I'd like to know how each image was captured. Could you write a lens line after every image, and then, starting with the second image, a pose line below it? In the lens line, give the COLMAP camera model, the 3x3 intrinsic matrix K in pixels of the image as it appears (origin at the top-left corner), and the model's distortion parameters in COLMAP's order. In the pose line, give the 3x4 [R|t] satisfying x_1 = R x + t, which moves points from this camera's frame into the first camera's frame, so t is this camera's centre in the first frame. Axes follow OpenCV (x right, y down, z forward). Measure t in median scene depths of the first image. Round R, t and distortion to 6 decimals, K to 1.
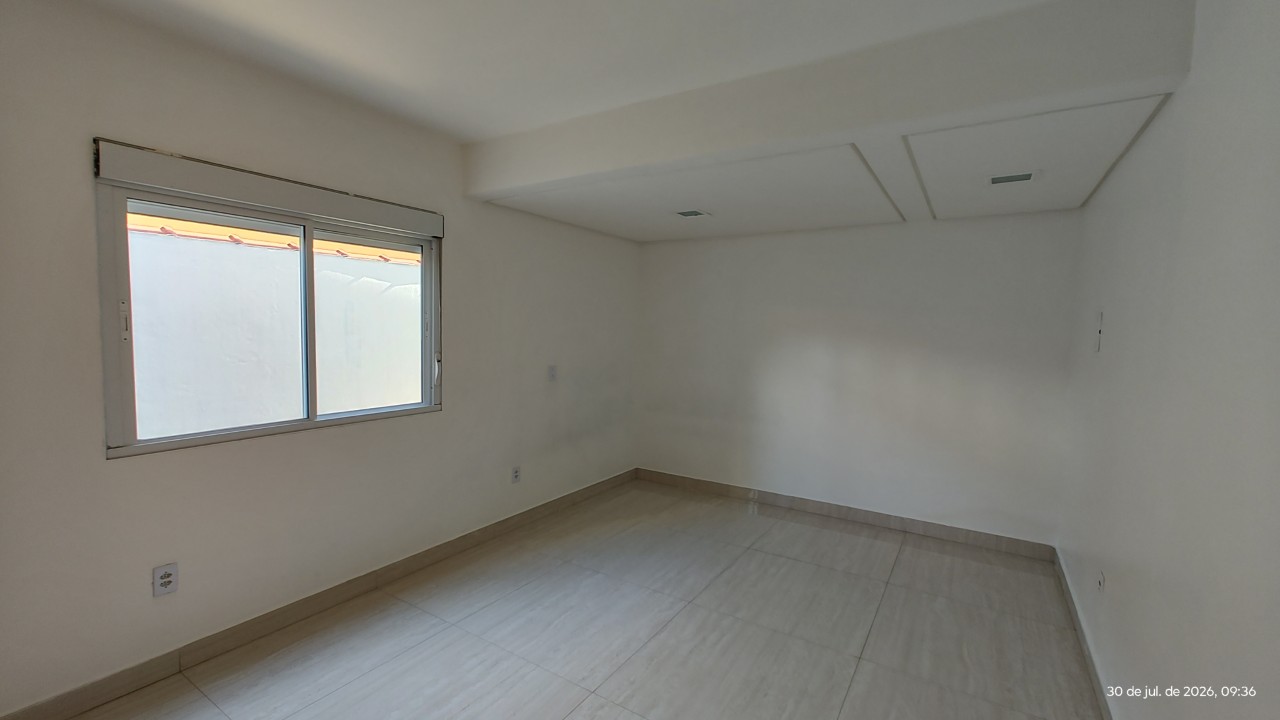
lens RADIAL K [[528.5, 0, 640.0], [0, 528.5, 360.0], [0, 0, 1]] dist [0.001381, 0.000271]
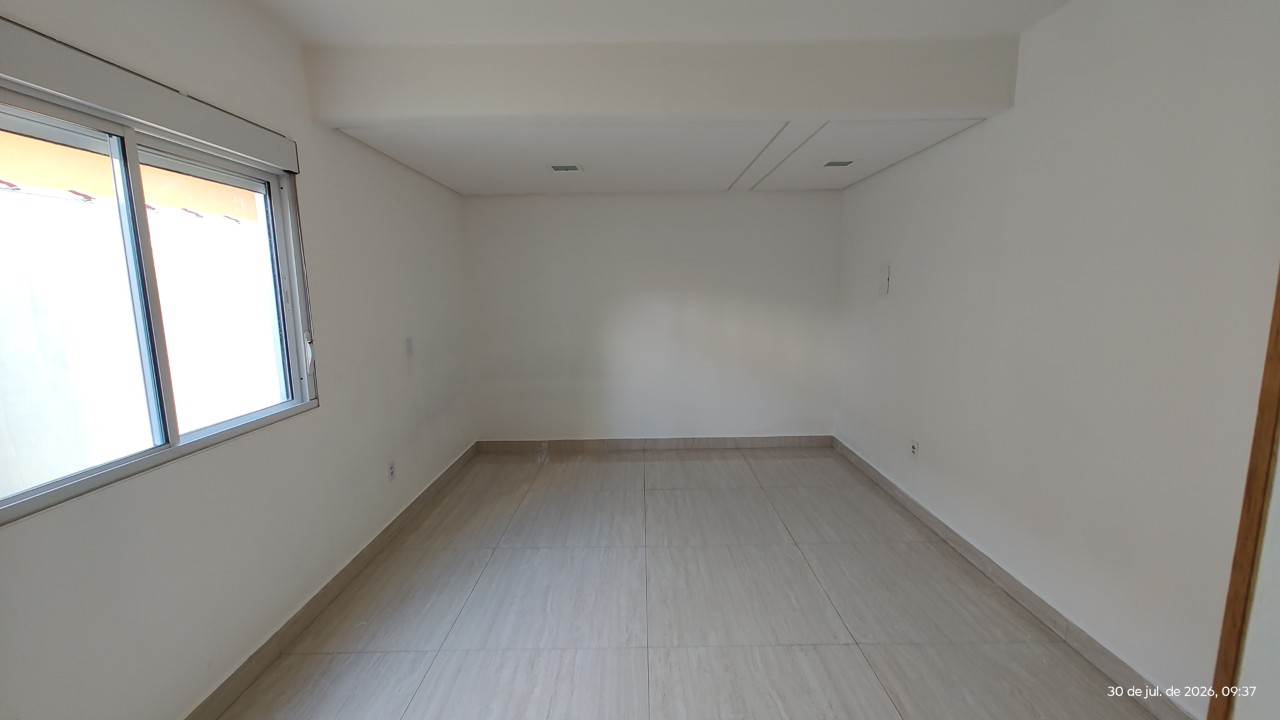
lens RADIAL K [[524.5, 0, 637.4], [0, 524.5, 365.6], [0, 0, 1]] dist [-0.001721, 0.000198]
pose [[0.840881, -0.110659, 0.529786, -0.389086], [0.064497, 0.992388, 0.104915, -0.013237], [-0.537363, -0.054051, 0.841617, 0.124403]]
